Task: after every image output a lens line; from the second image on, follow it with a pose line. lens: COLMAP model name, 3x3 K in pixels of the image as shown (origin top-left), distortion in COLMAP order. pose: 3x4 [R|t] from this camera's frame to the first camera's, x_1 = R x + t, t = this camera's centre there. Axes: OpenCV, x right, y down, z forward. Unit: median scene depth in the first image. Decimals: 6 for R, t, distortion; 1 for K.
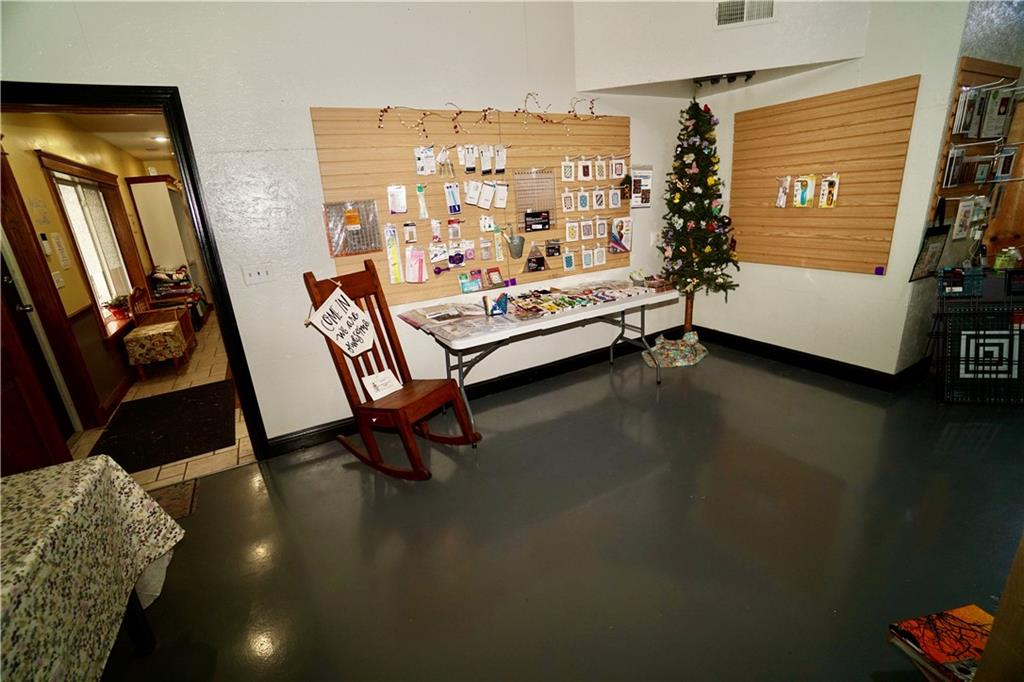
lens RADIAL K [[472.5, 0, 544.8], [0, 472.5, 345.6], [0, 0, 1]] dist [-0.002344, -0.000284]
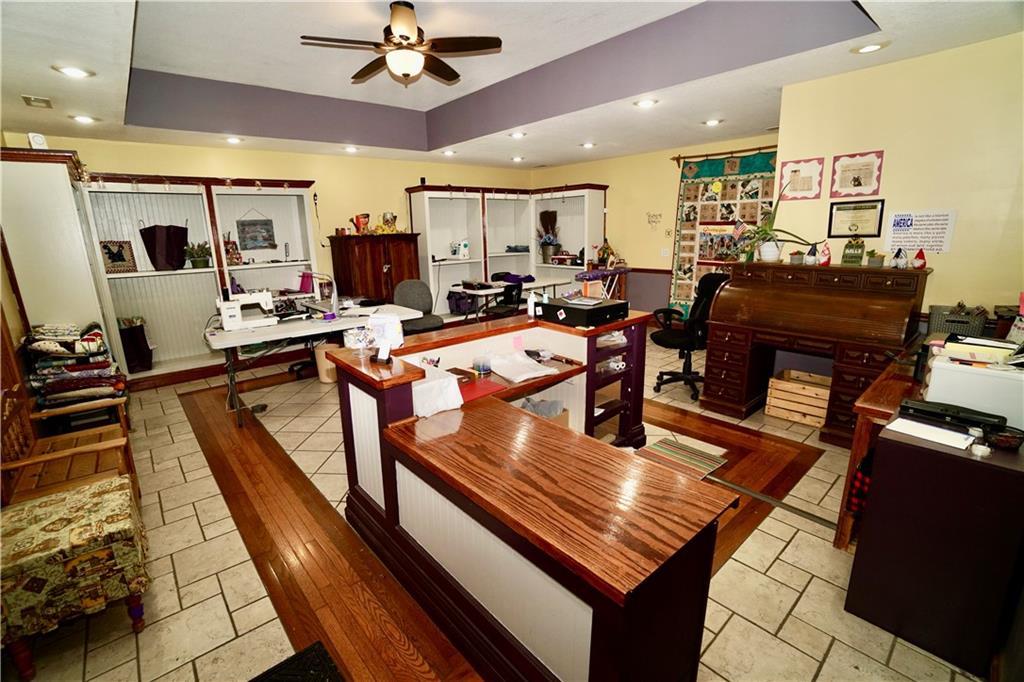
lens RADIAL K [[459.1, 0, 512.0], [0, 459.1, 341.0], [0, 0, 1]] dist [0.001457, 0.000909]
pose [[0.984472, -0.018686, 0.174542, -0.531374], [0.033379, 0.996104, -0.081626, -0.124241], [-0.172337, 0.086185, 0.981261, 0.560032]]
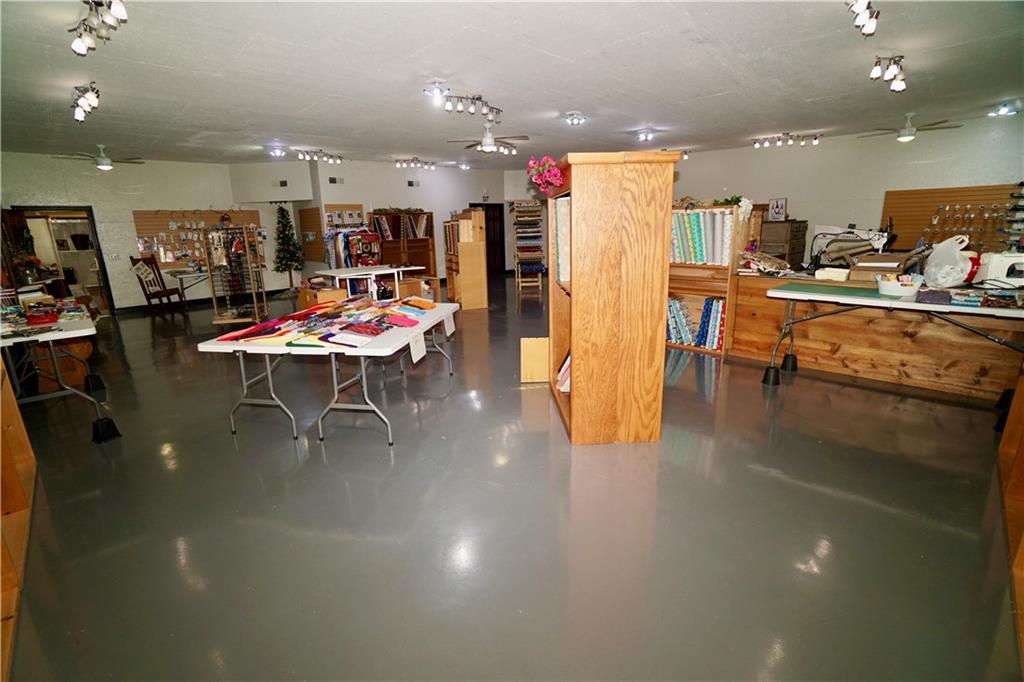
lens RADIAL K [[459.1, 0, 512.0], [0, 459.1, 341.0], [0, 0, 1]] dist [0.001457, 0.000909]
pose [[0.973027, -0.018907, 0.229916, 0.810642], [0.034485, 0.997358, -0.063931, 0.438276], [-0.228099, 0.070135, 0.971108, -1.626831]]
